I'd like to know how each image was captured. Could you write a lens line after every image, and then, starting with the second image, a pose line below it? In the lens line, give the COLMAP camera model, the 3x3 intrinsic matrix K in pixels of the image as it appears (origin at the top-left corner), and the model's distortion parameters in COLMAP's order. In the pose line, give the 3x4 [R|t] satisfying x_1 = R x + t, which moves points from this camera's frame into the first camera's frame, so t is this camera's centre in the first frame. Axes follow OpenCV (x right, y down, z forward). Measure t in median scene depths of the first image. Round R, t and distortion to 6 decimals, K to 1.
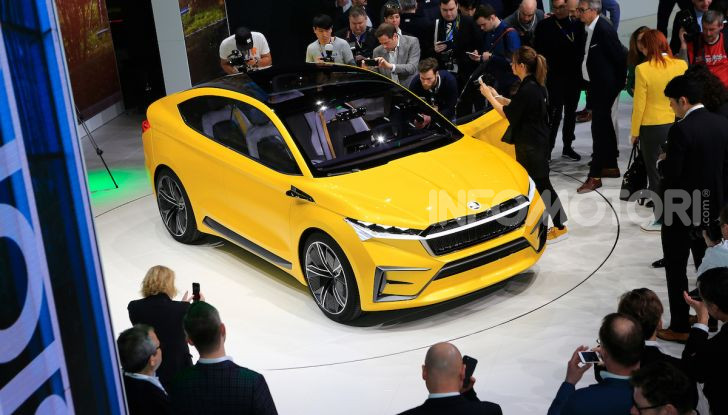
lens RADIAL K [[1406.5, 0, 366.0], [0, 1406.5, 209.0], [0, 0, 1]] dist [0.131844, 0.000000]
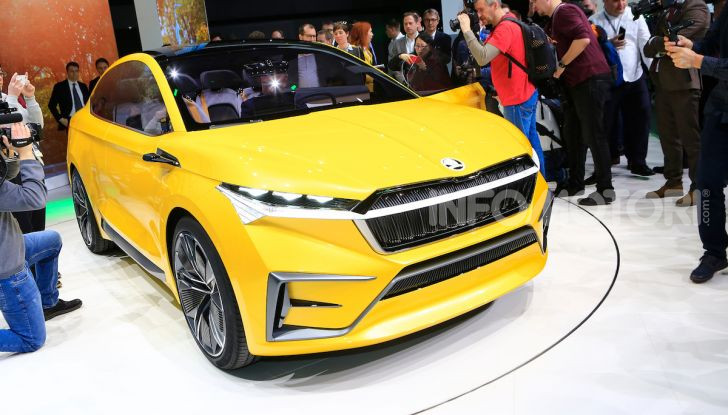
lens RADIAL K [[610.0, 0, 361.7], [0, 610.0, 208.2], [0, 0, 1]] dist [-0.002662, -0.001633]
pose [[0.999682, 0.001121, 0.025205, 0.033932], [0.000973, 0.996555, -0.082930, 0.034602], [-0.025211, 0.082928, 0.996237, 0.748312]]
